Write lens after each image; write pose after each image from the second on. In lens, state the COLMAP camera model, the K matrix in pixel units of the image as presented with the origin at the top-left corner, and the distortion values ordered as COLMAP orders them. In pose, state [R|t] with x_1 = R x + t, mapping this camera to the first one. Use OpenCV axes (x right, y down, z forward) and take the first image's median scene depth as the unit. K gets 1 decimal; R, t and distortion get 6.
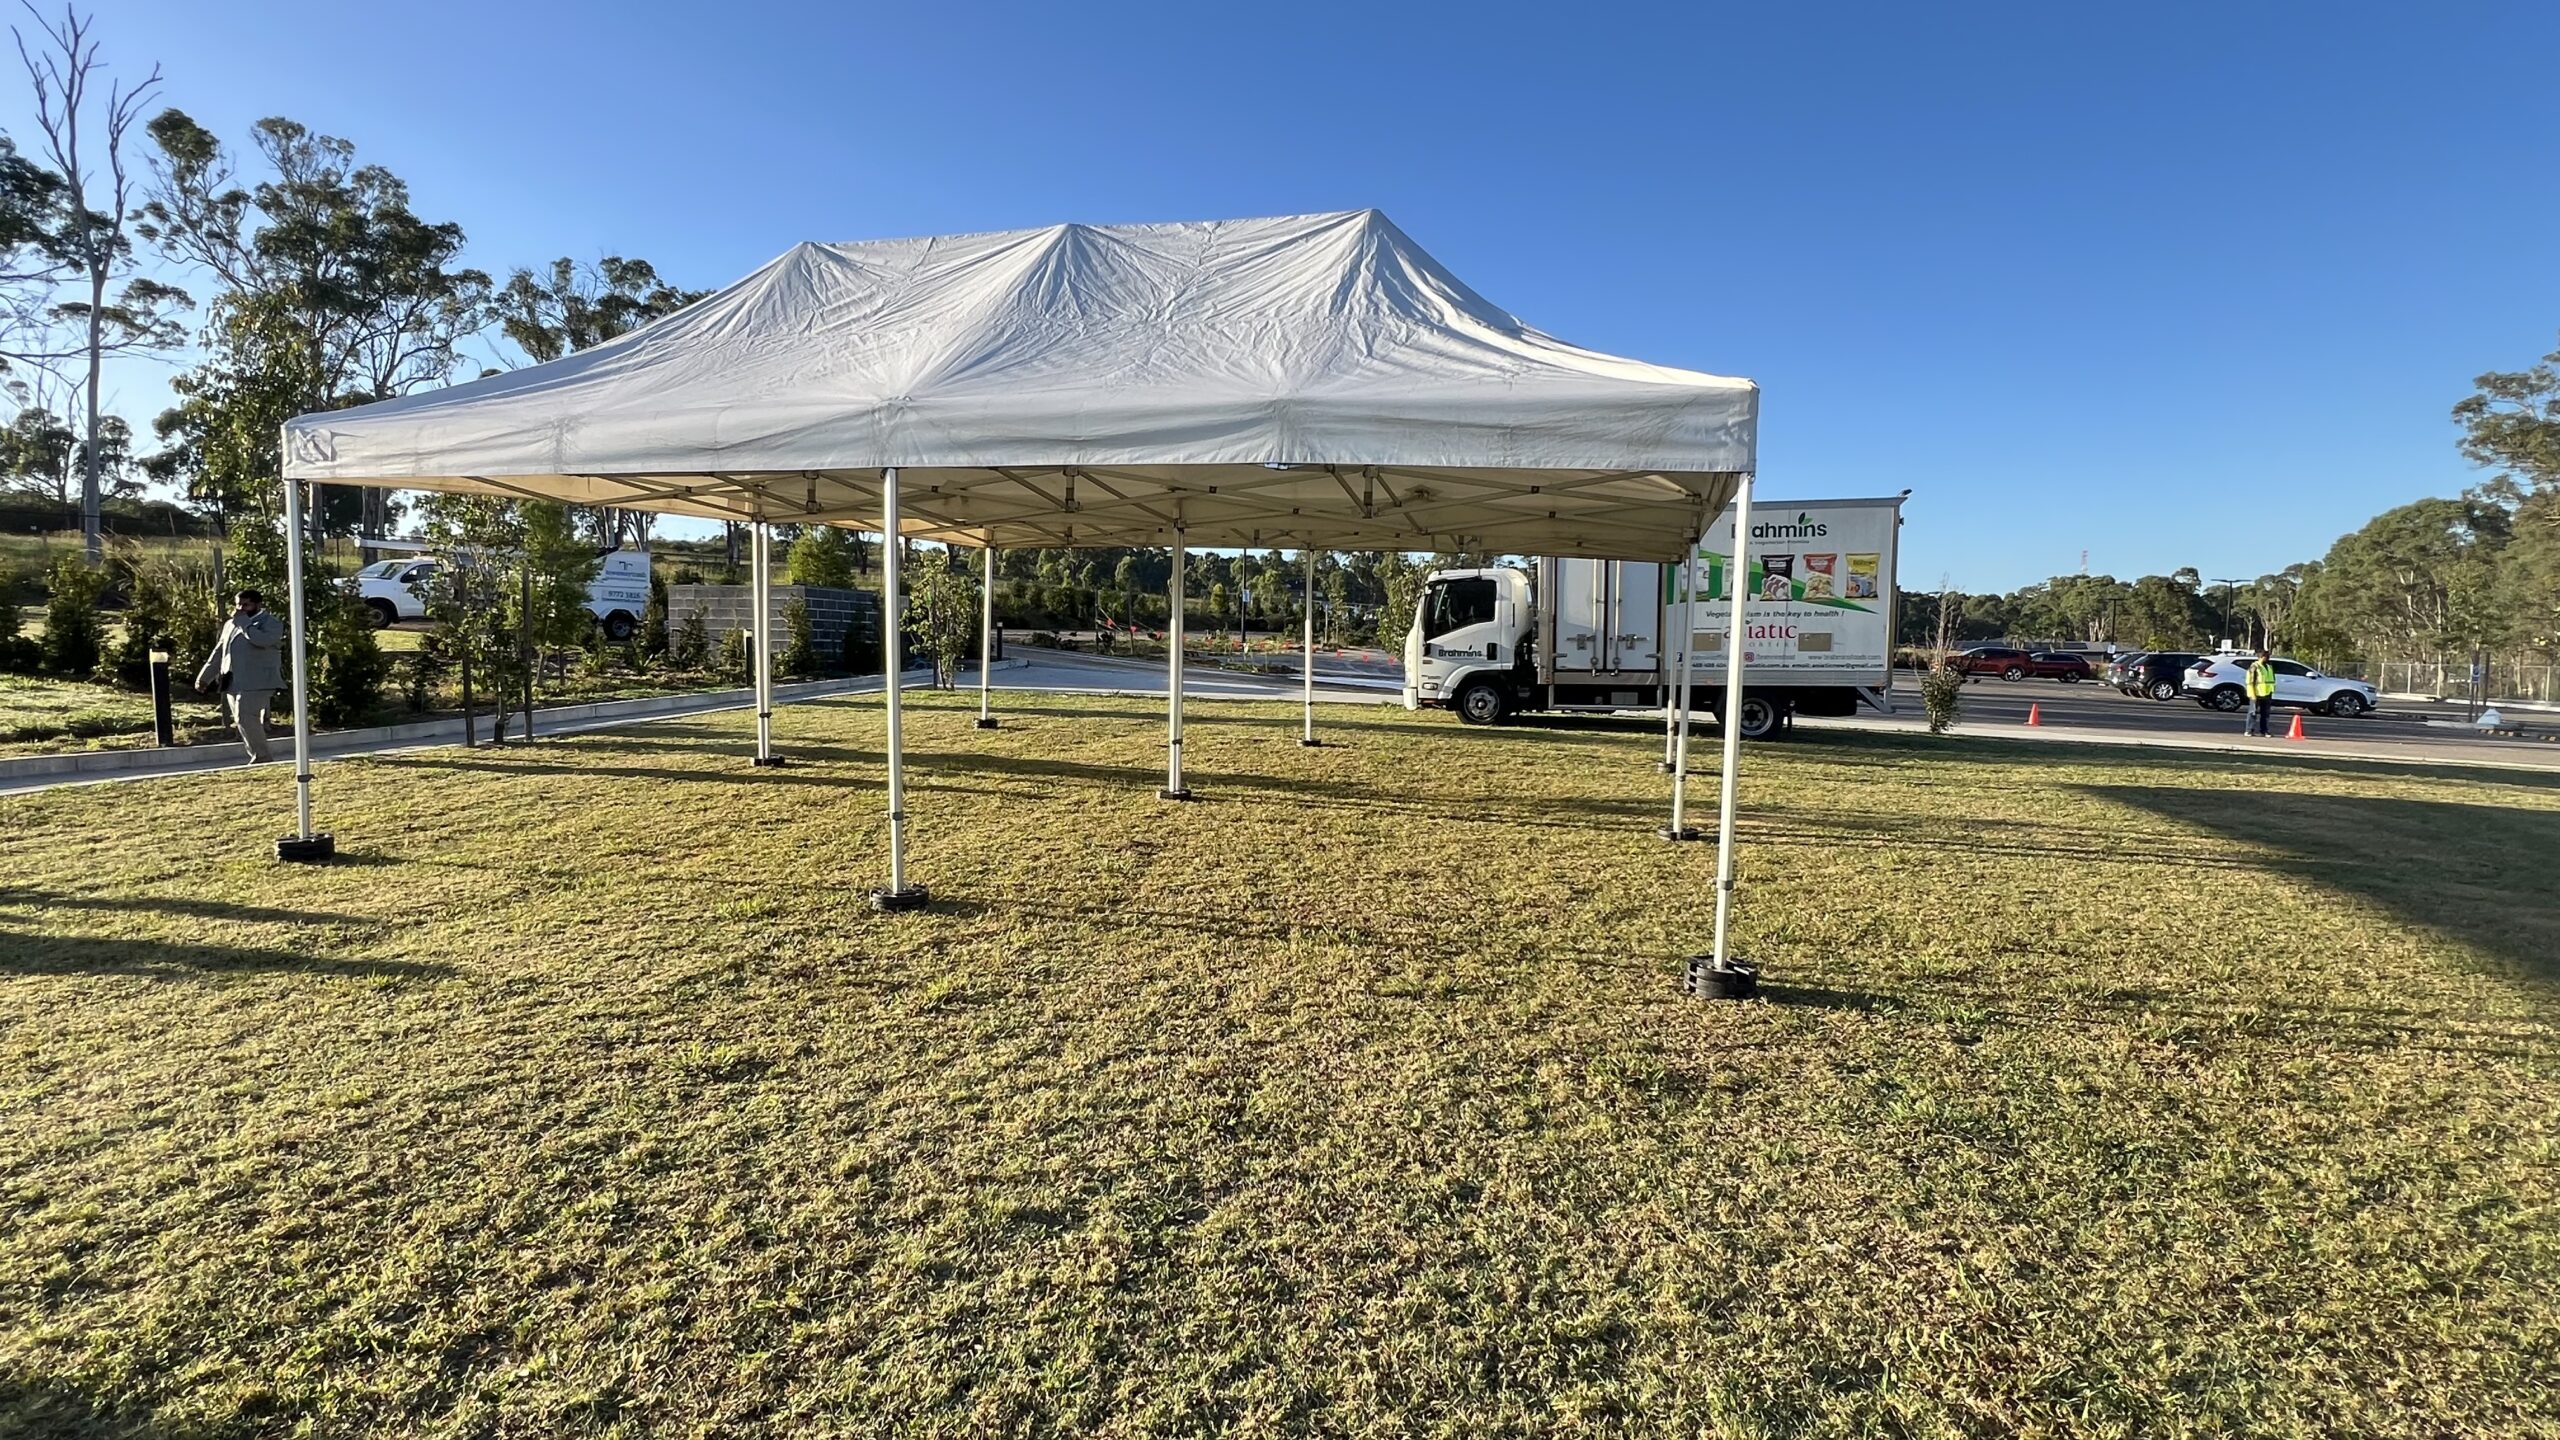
lens RADIAL K [[1210.4, 0, 1265.9], [0, 1210.4, 730.1], [0, 0, 1]] dist [-0.000322, 0.001056]
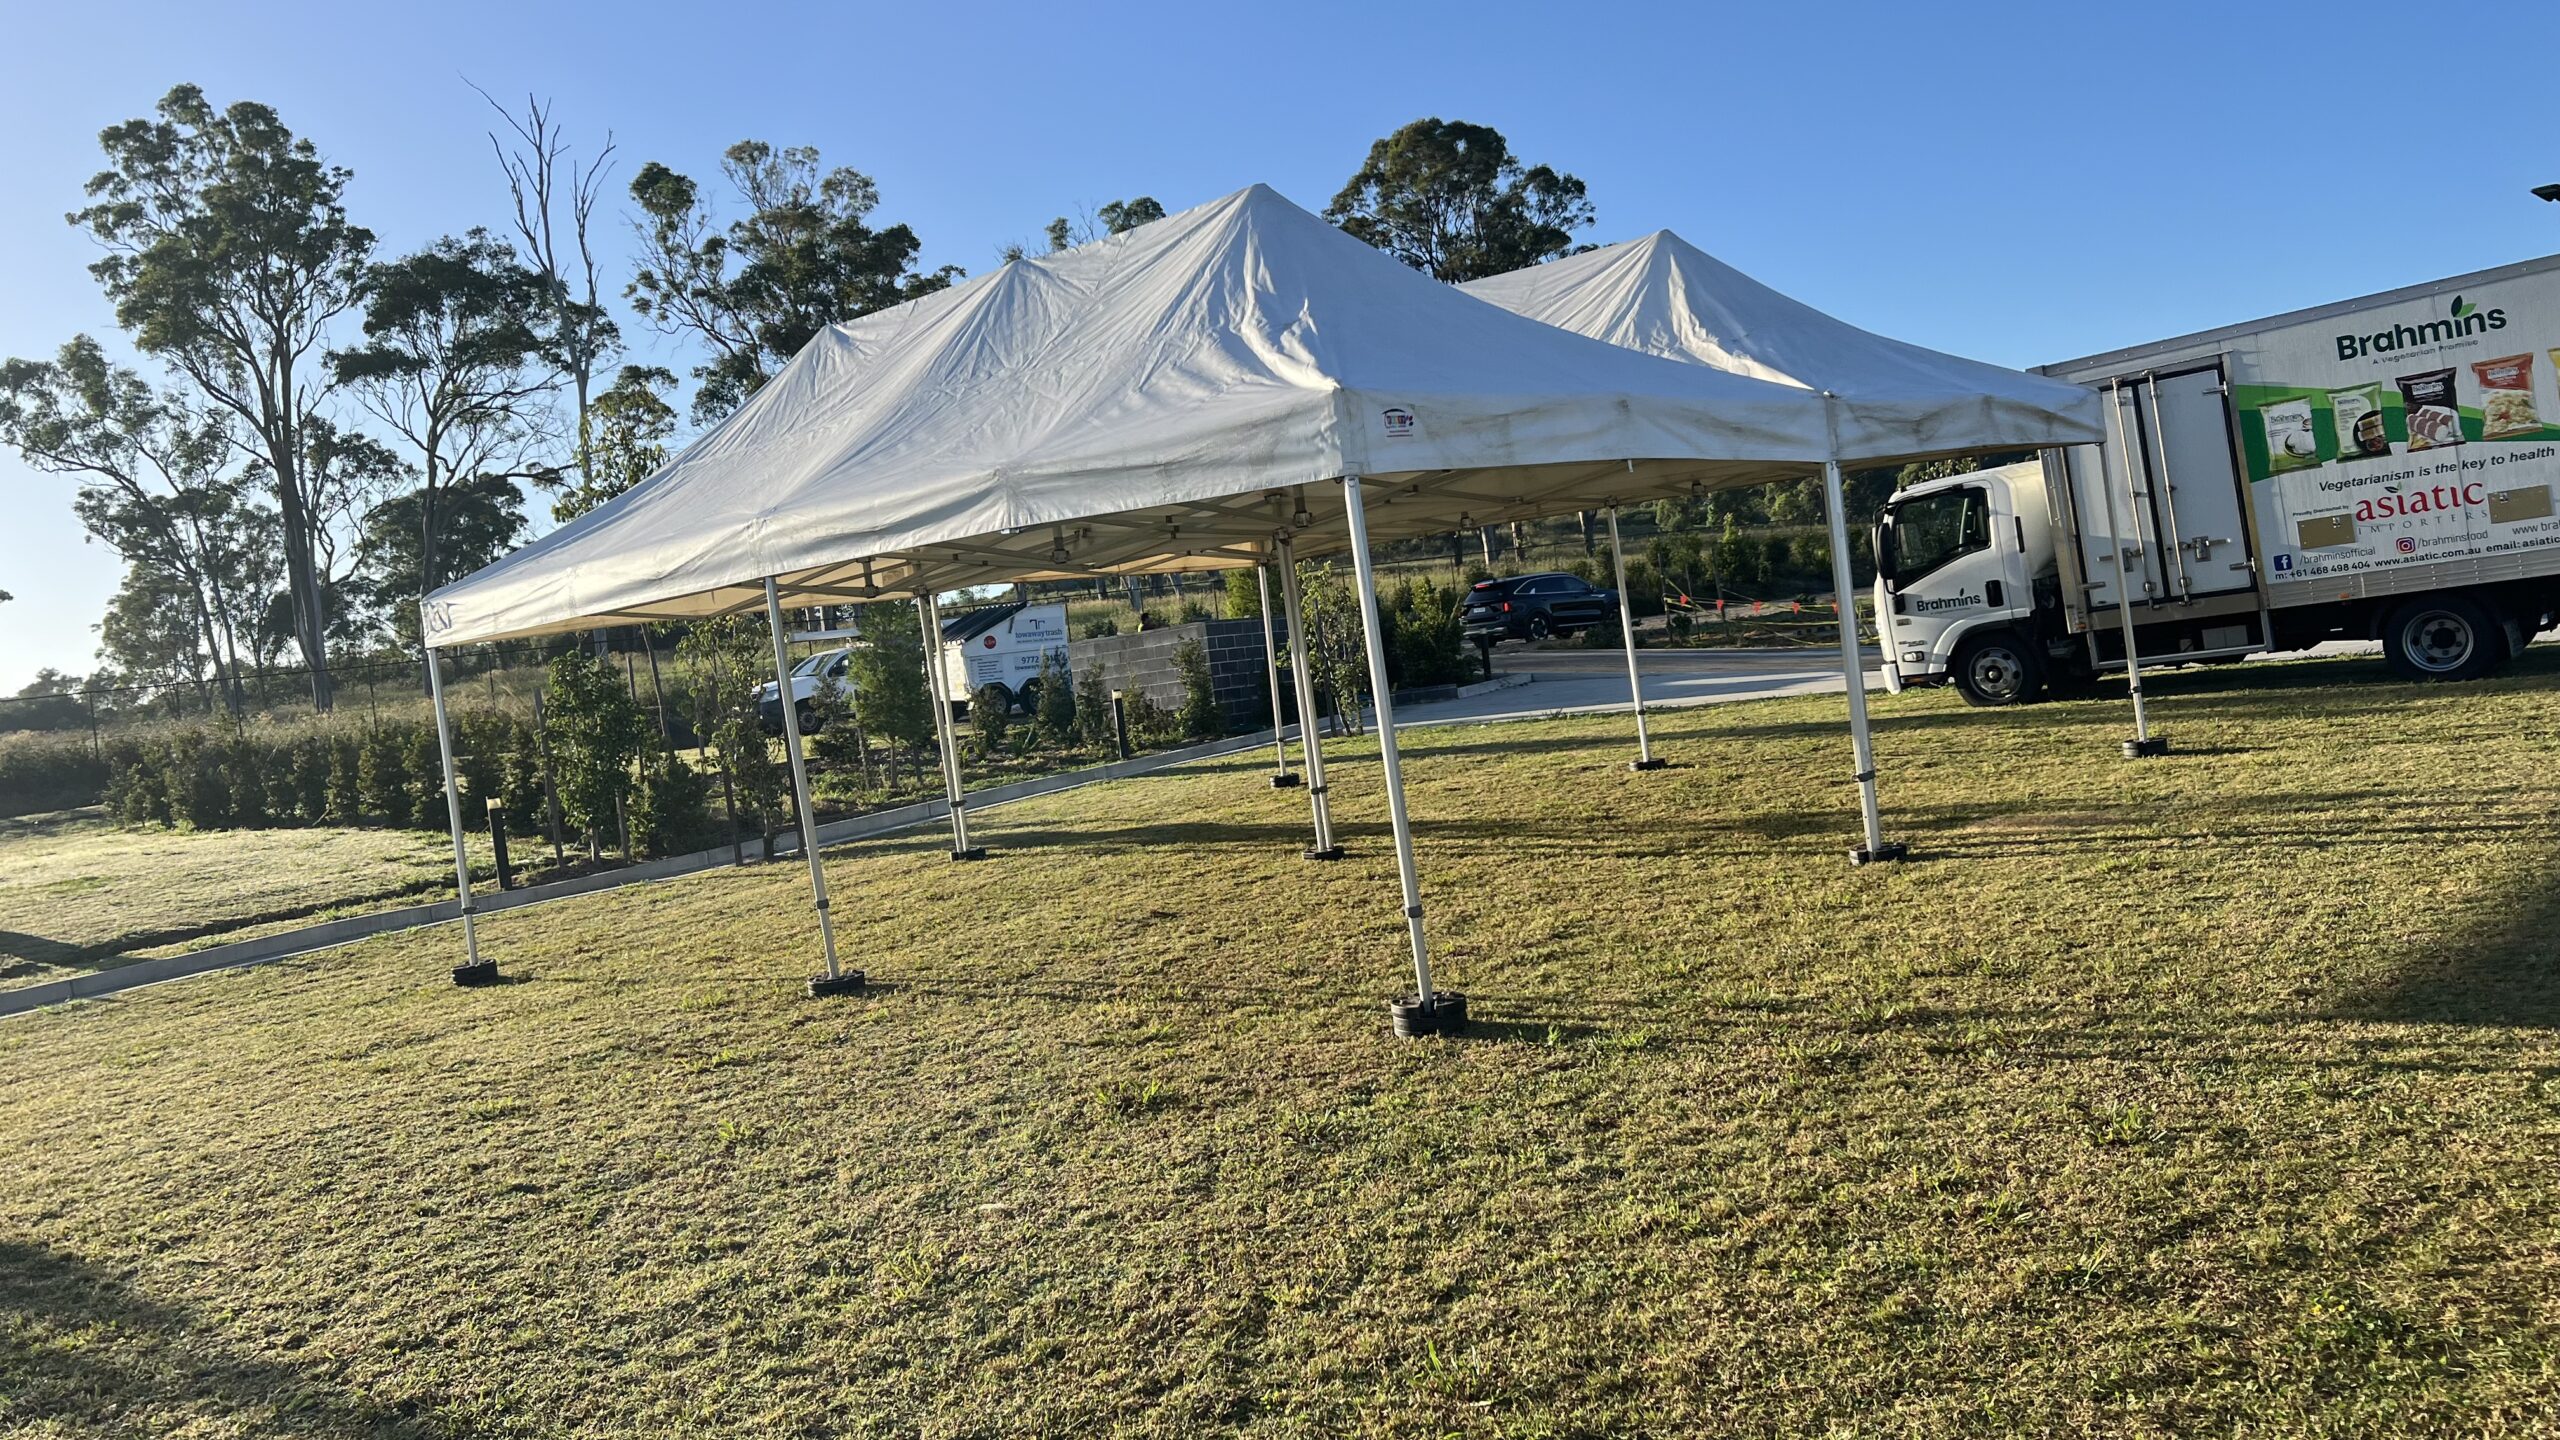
lens RADIAL K [[1880.9, 0, 1283.7], [0, 1880.9, 703.1], [0, 0, 1]] dist [0.071364, -0.091536]
pose [[0.888190, -0.119713, -0.443606, 0.249772], [0.105317, 0.992801, -0.057055, 0.010948], [0.447243, 0.003957, 0.894404, -0.087345]]
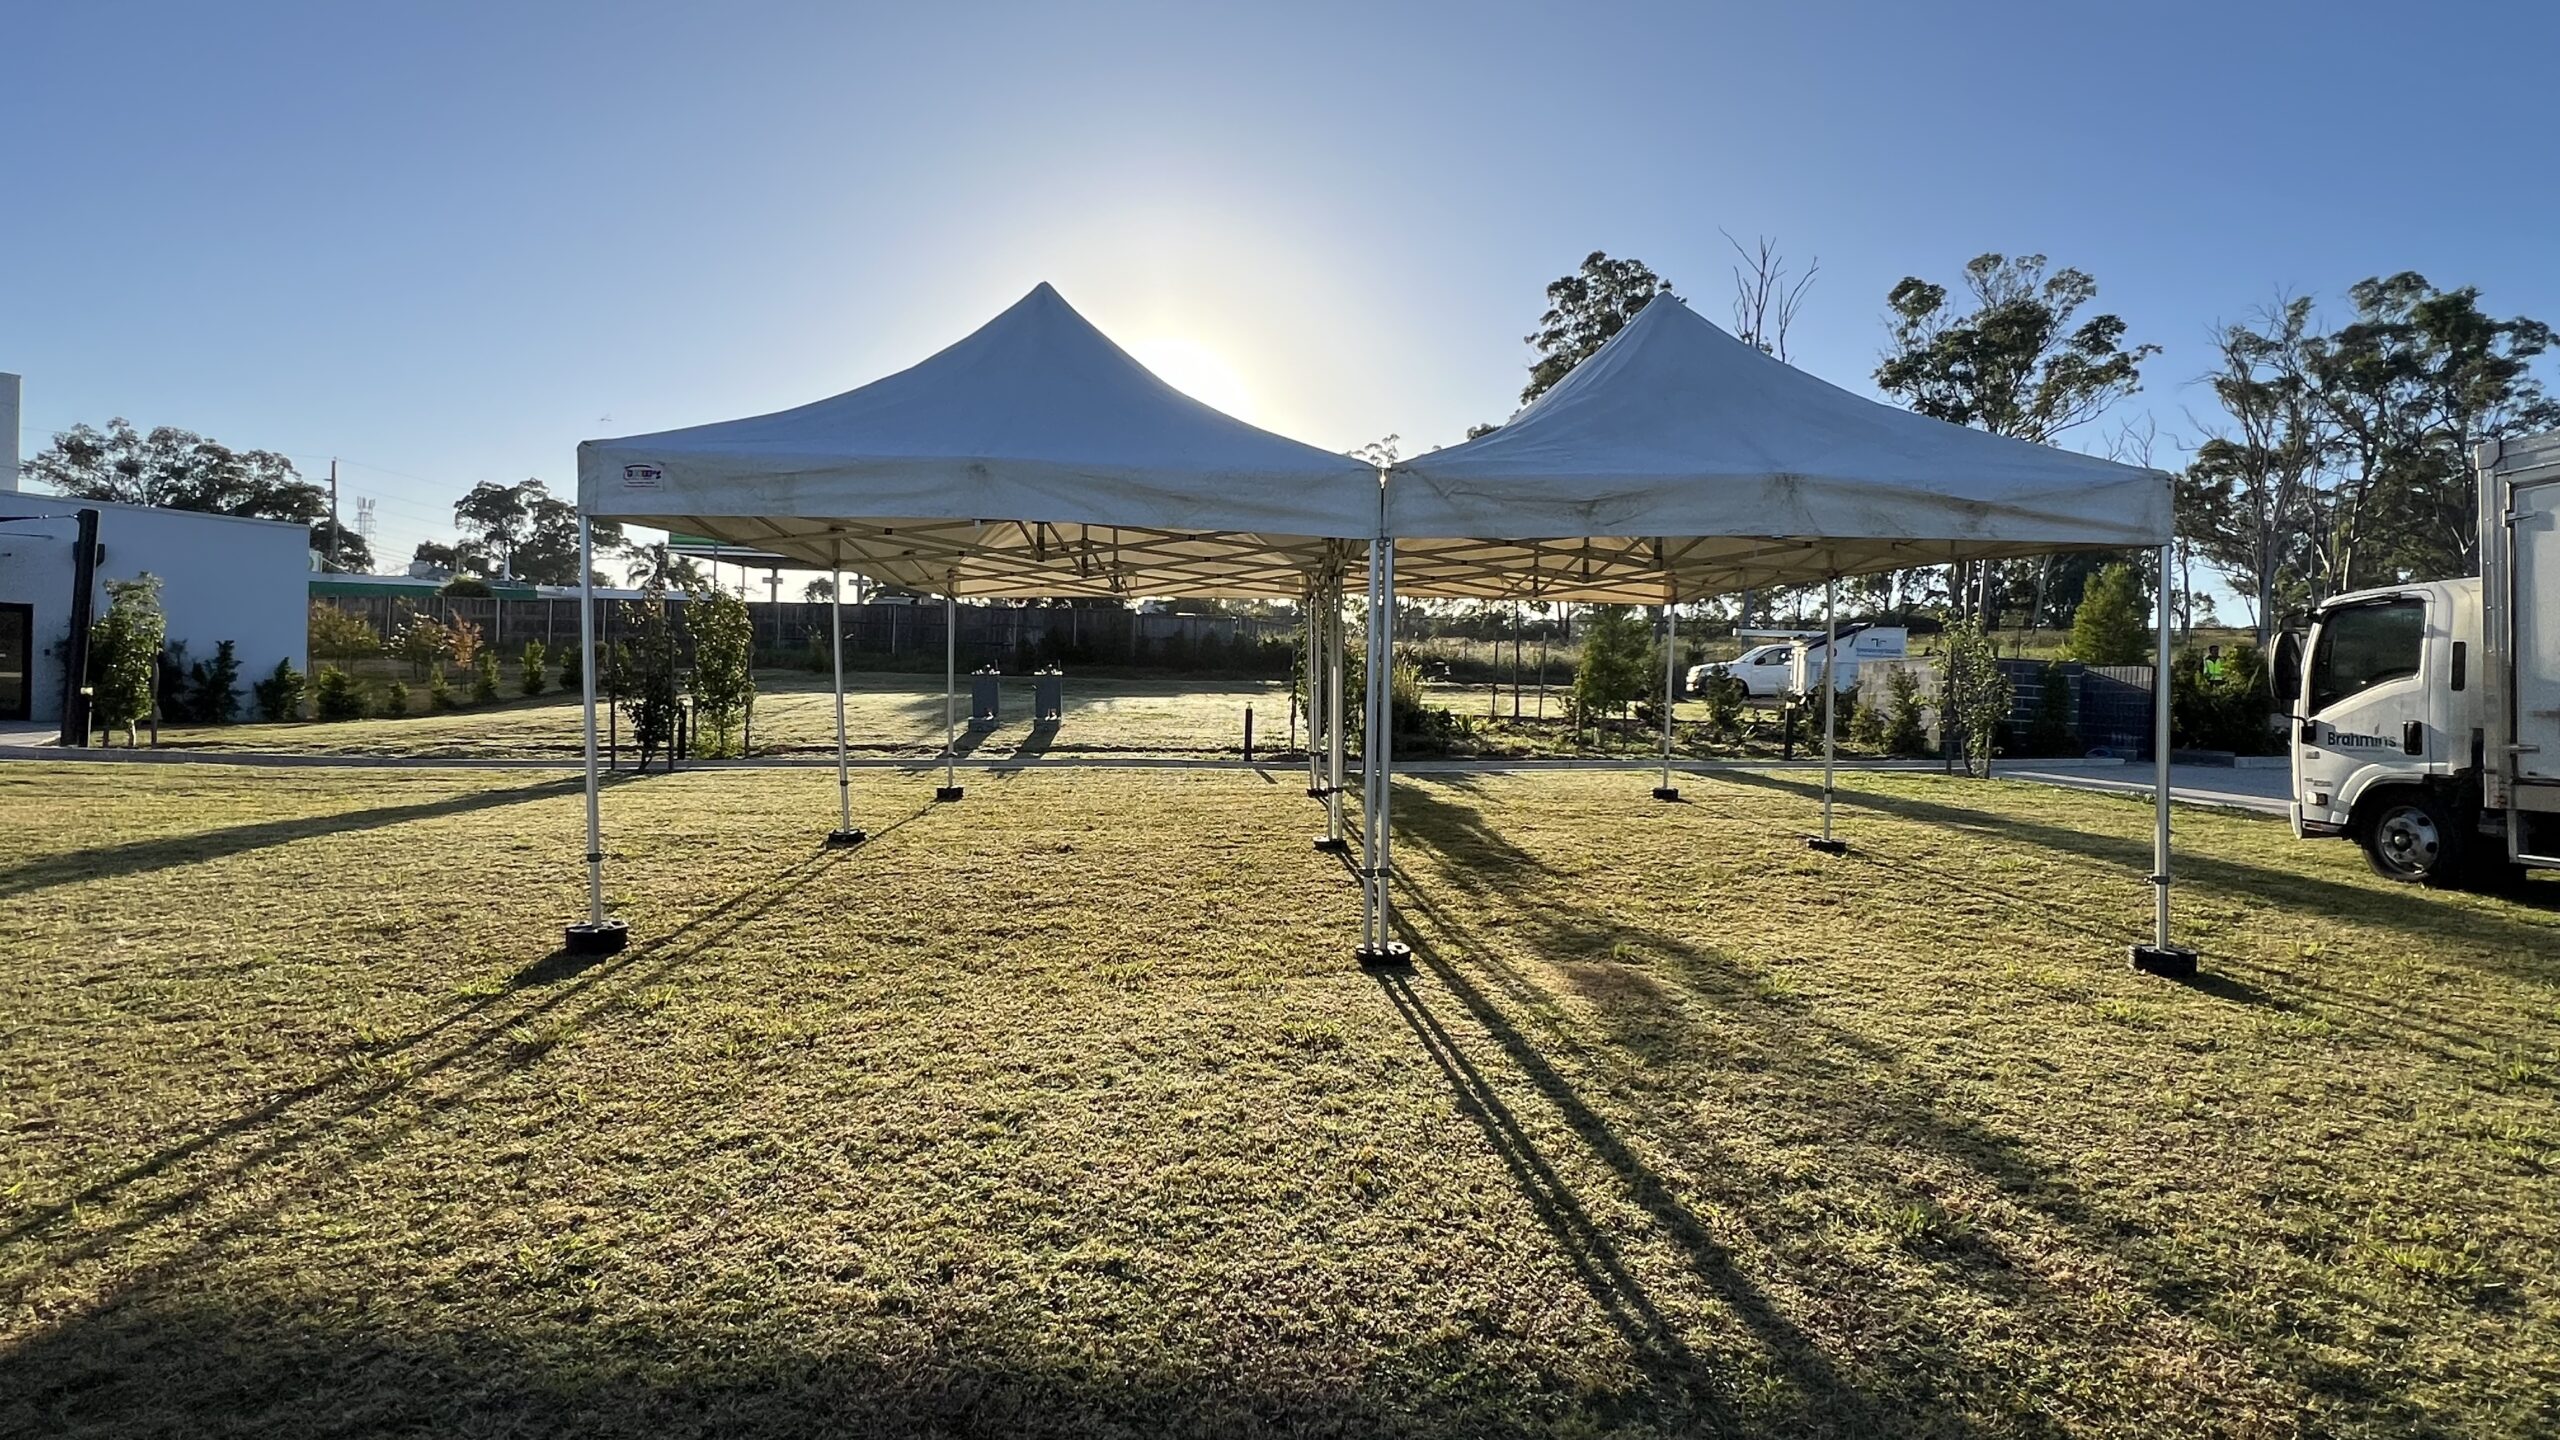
lens RADIAL K [[1287.4, 0, 1288.2], [0, 1287.4, 738.3], [0, 0, 1]] dist [-0.006314, 0.000869]
pose [[0.298376, 0.032486, -0.953895, 0.475368], [-0.101767, 0.994806, 0.002047, -0.014939], [0.949007, 0.096464, 0.300132, 0.327819]]
